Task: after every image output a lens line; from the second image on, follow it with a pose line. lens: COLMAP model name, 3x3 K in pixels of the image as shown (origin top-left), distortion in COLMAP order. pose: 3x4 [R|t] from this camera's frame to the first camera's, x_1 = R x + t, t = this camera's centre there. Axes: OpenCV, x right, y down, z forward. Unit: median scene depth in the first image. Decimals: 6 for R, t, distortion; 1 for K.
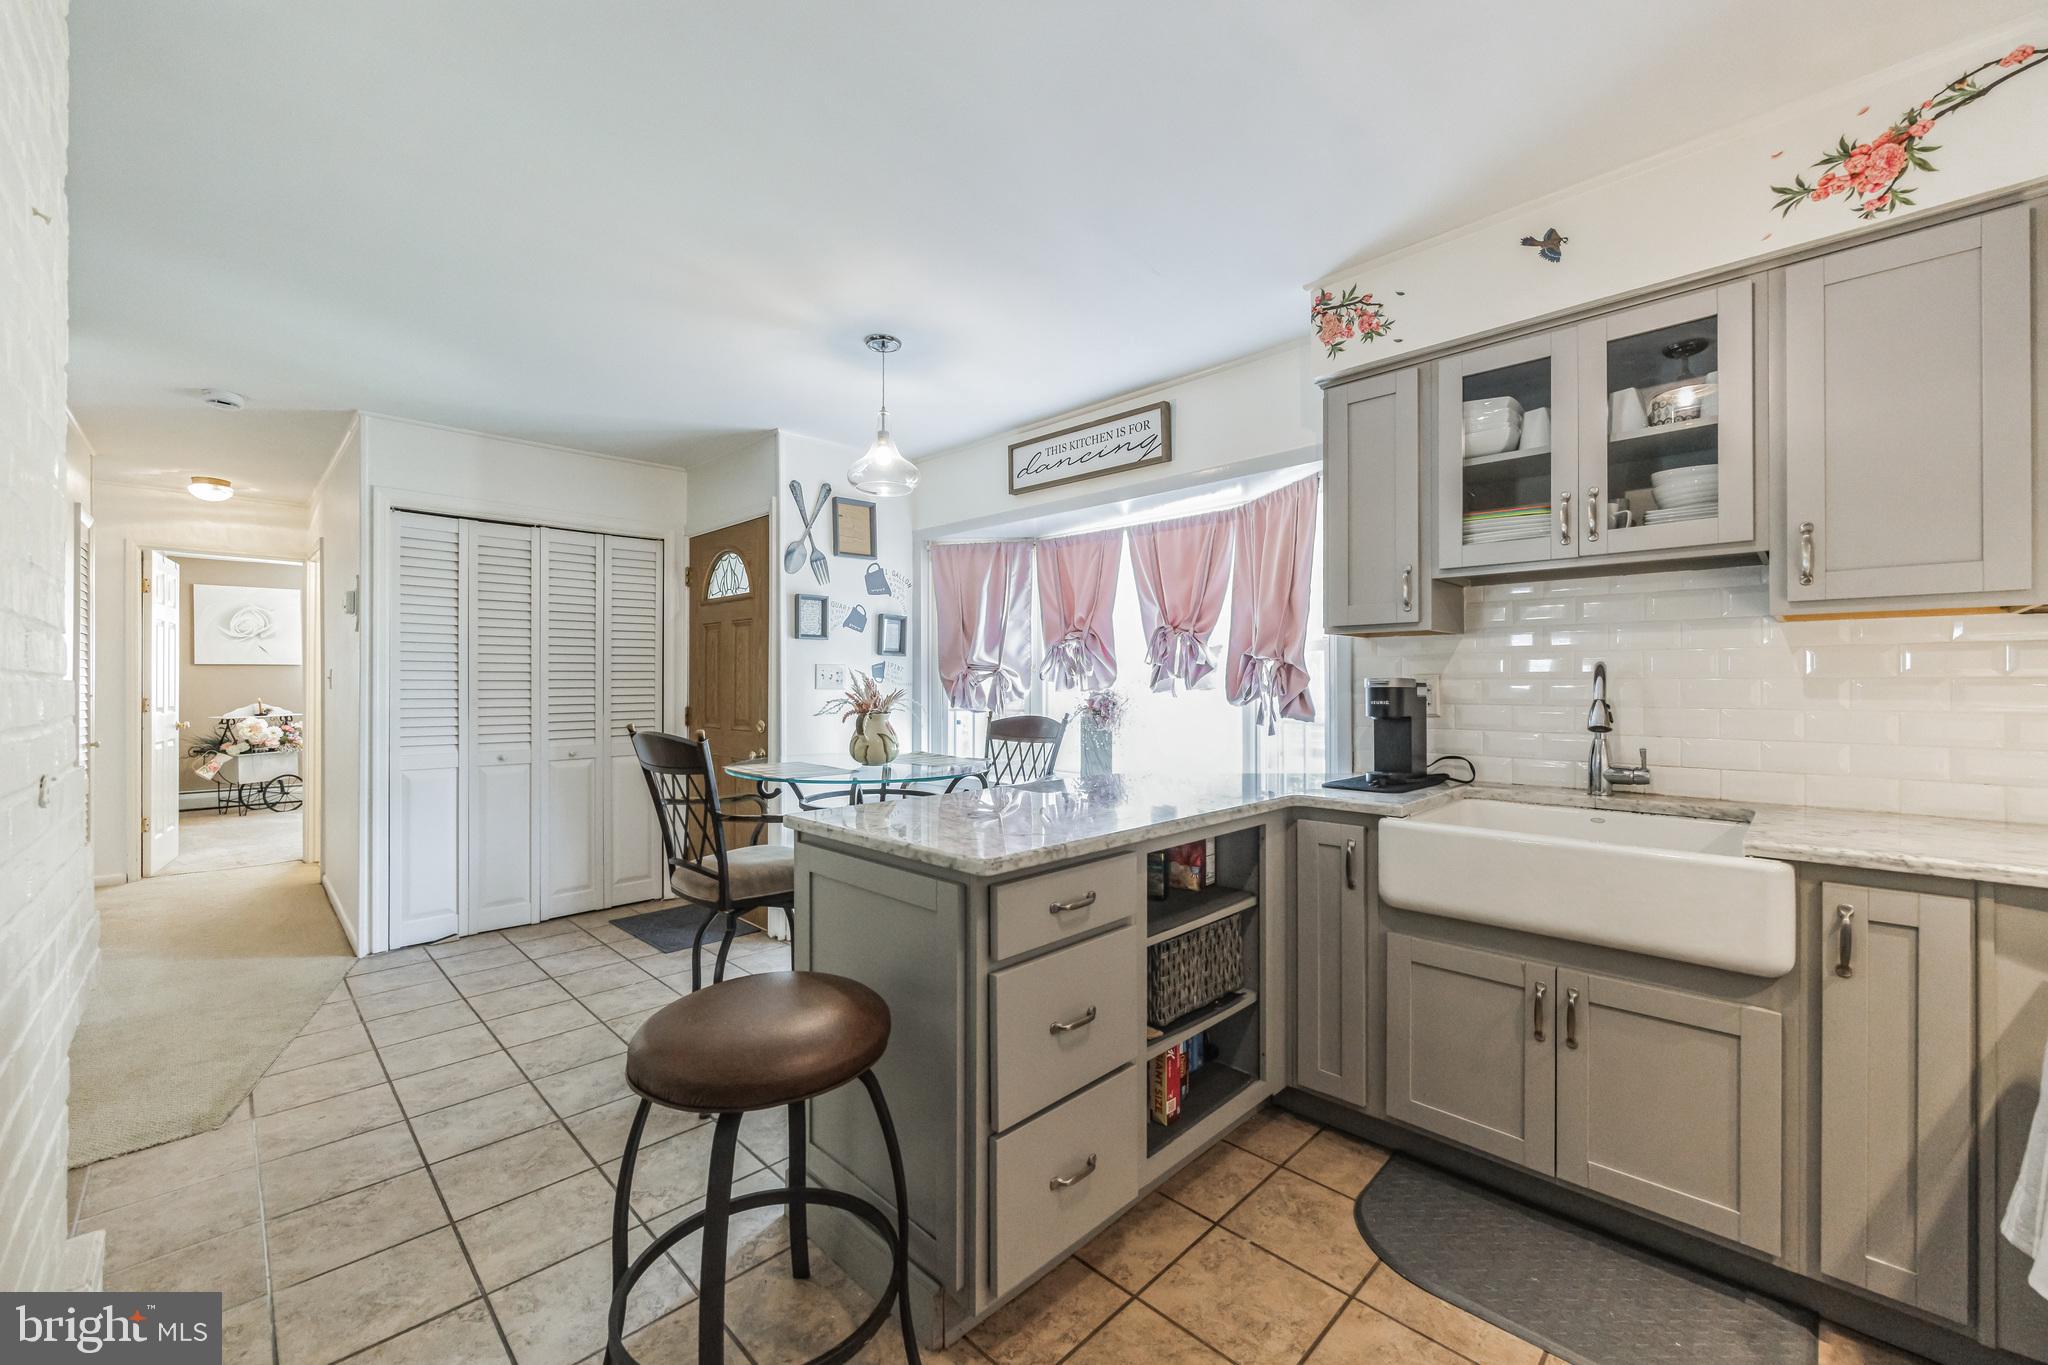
lens RADIAL K [[807.3, 0, 1024.0], [0, 807.3, 682.5], [0, 0, 1]] dist [-0.001633, -0.000060]
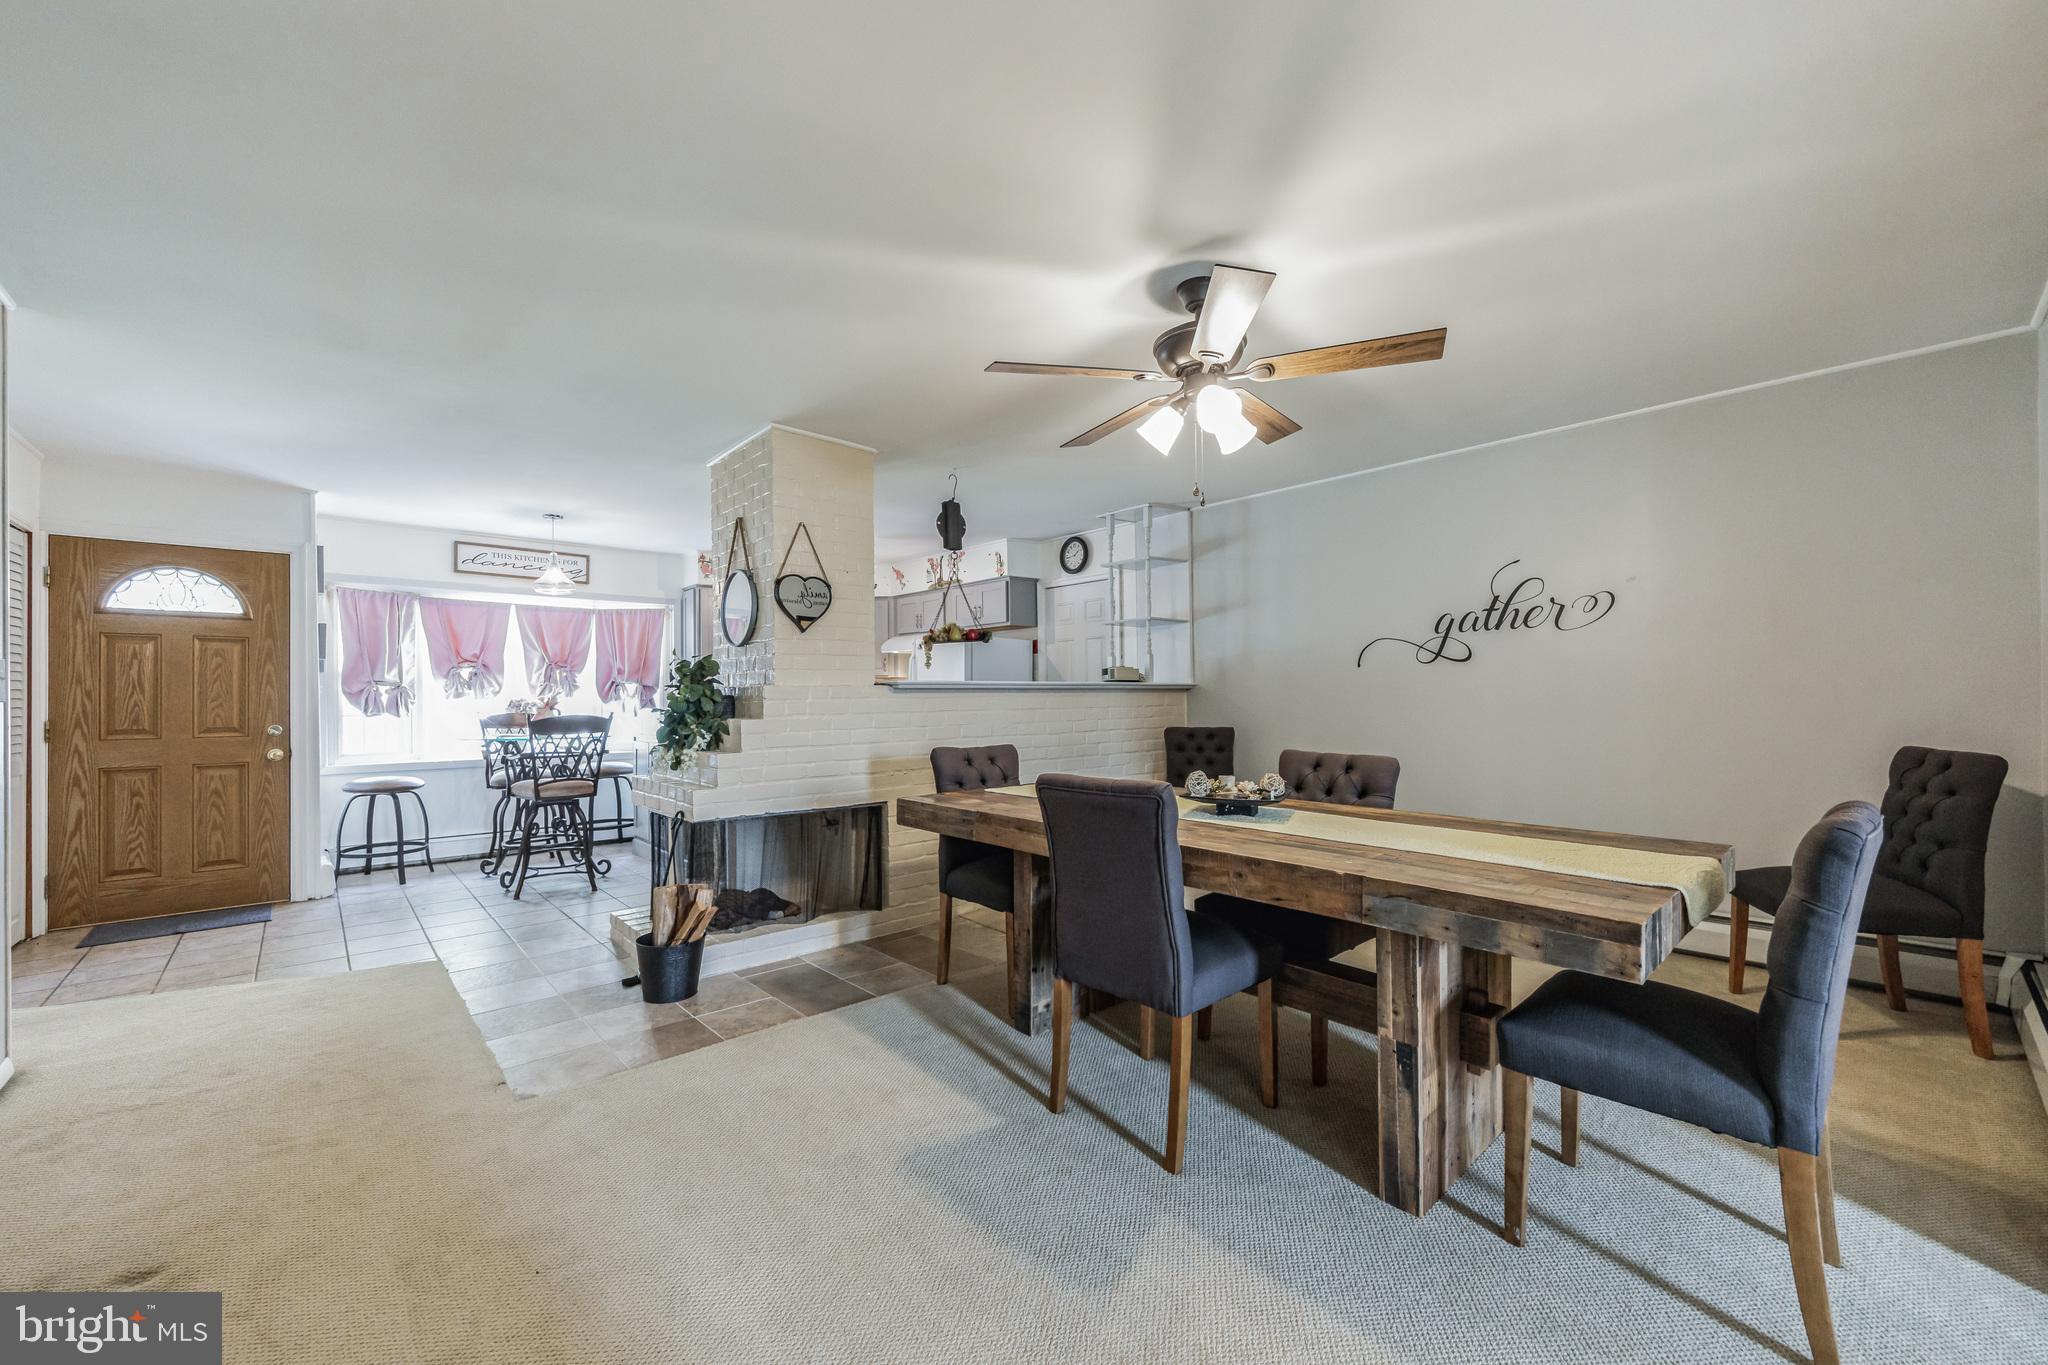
lens RADIAL K [[791.6, 0, 1024.0], [0, 791.6, 693.7], [0, 0, 1]] dist [-0.014633, -0.000274]
pose [[0.048242, 0.003529, 0.998829, -2.003617], [0.008934, 0.999952, -0.003964, 0.020717], [-0.998796, 0.009114, 0.048209, -0.216369]]
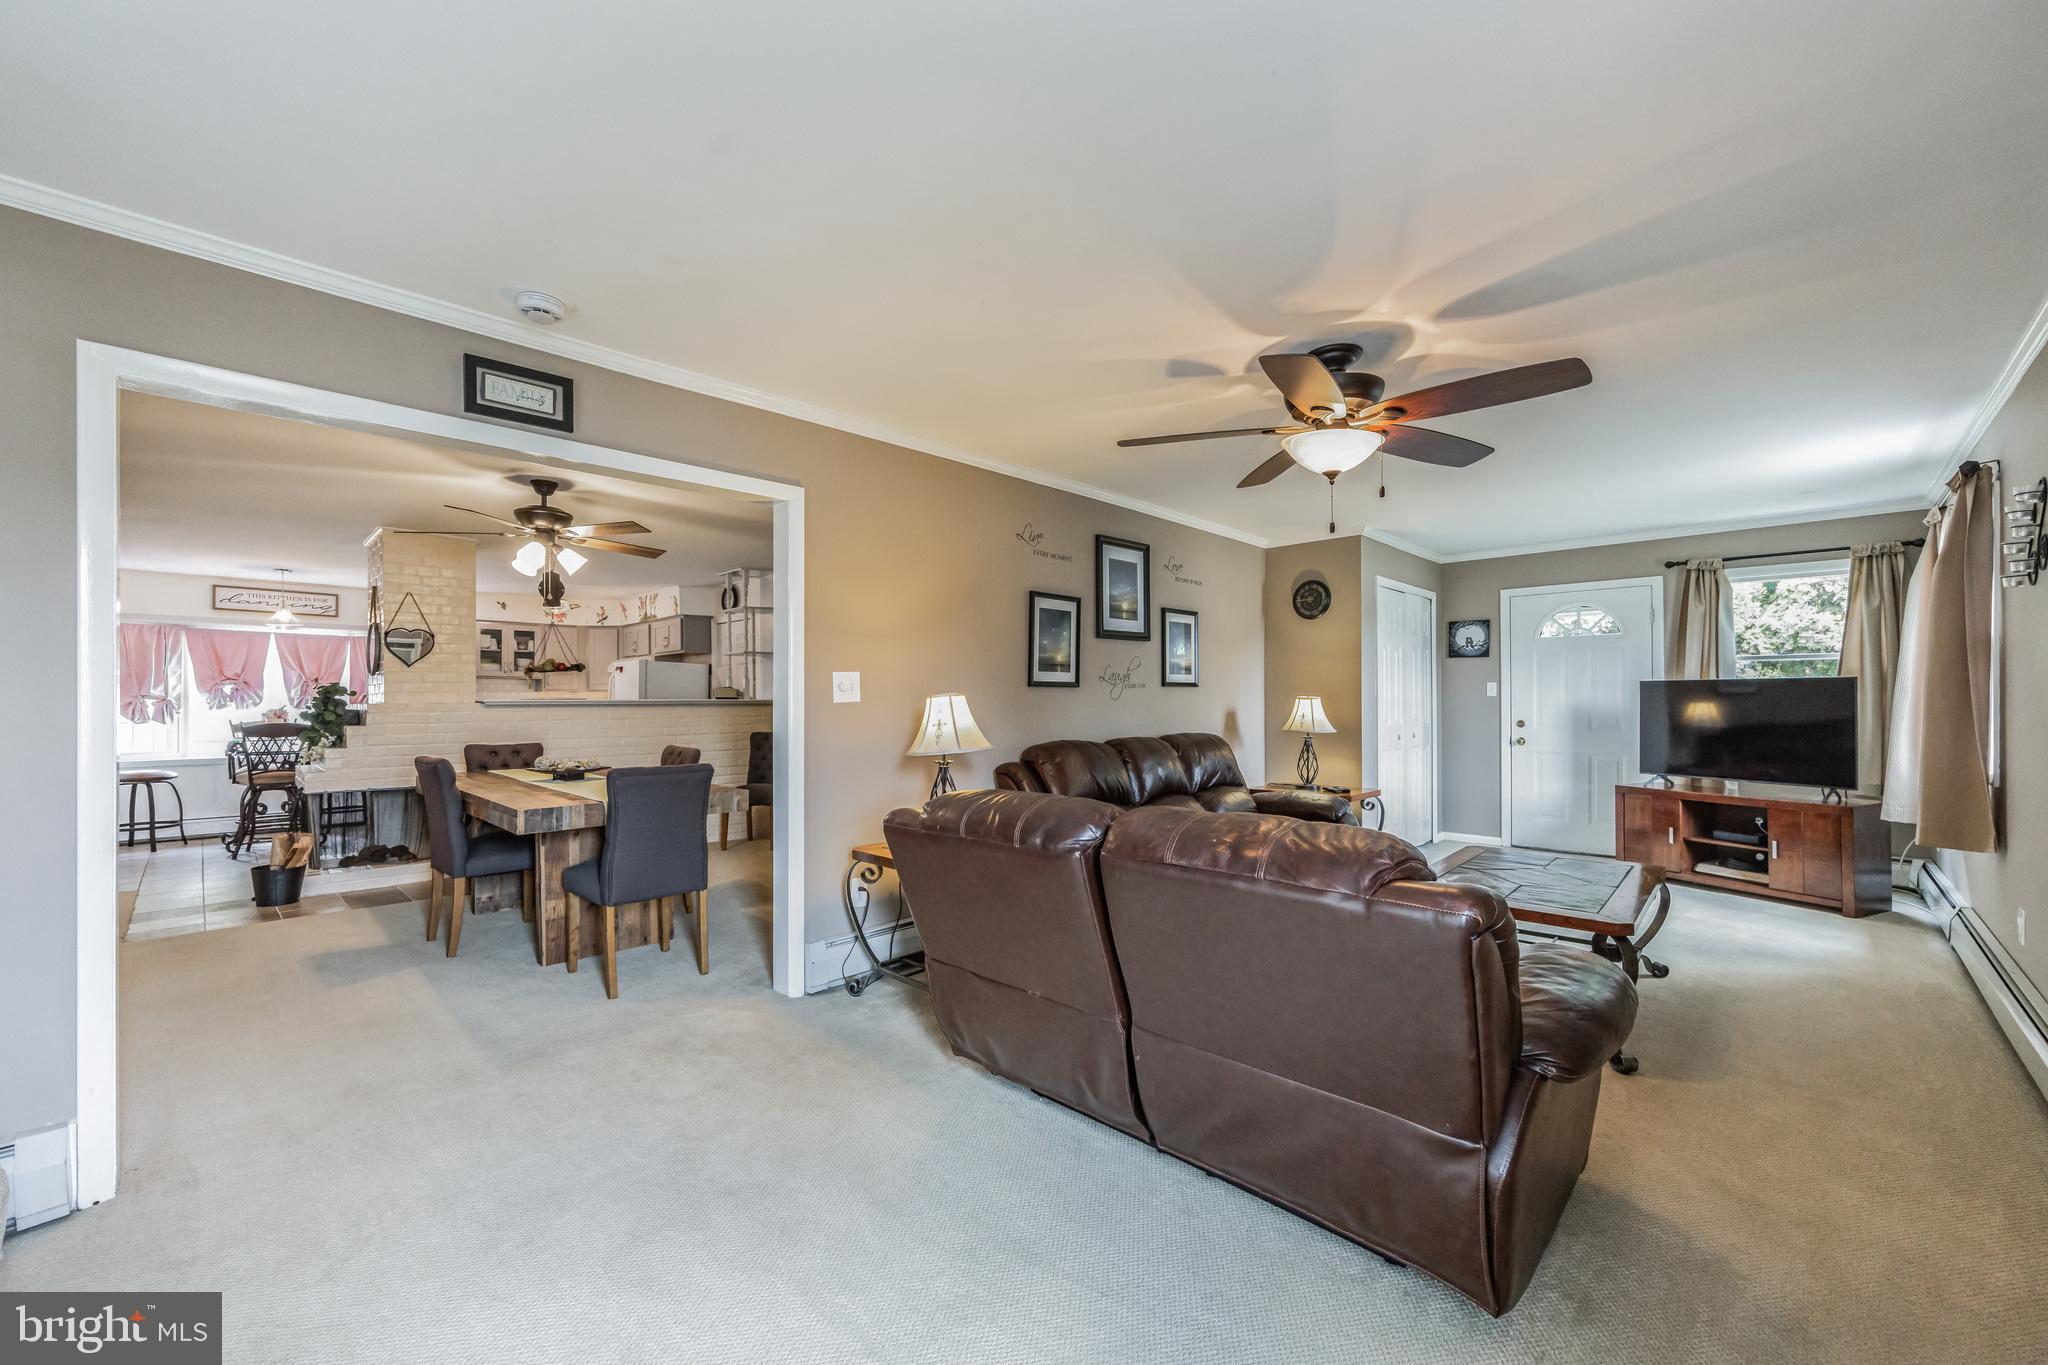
lens RADIAL K [[799.0, 0, 1020.1], [0, 799.0, 700.3], [0, 0, 1]] dist [-0.006824, -0.000086]
pose [[-0.014488, 0.003622, 0.999888, -2.685526], [0.005406, 0.999979, -0.003544, 0.005516], [-0.999880, 0.005354, -0.014507, -1.262142]]
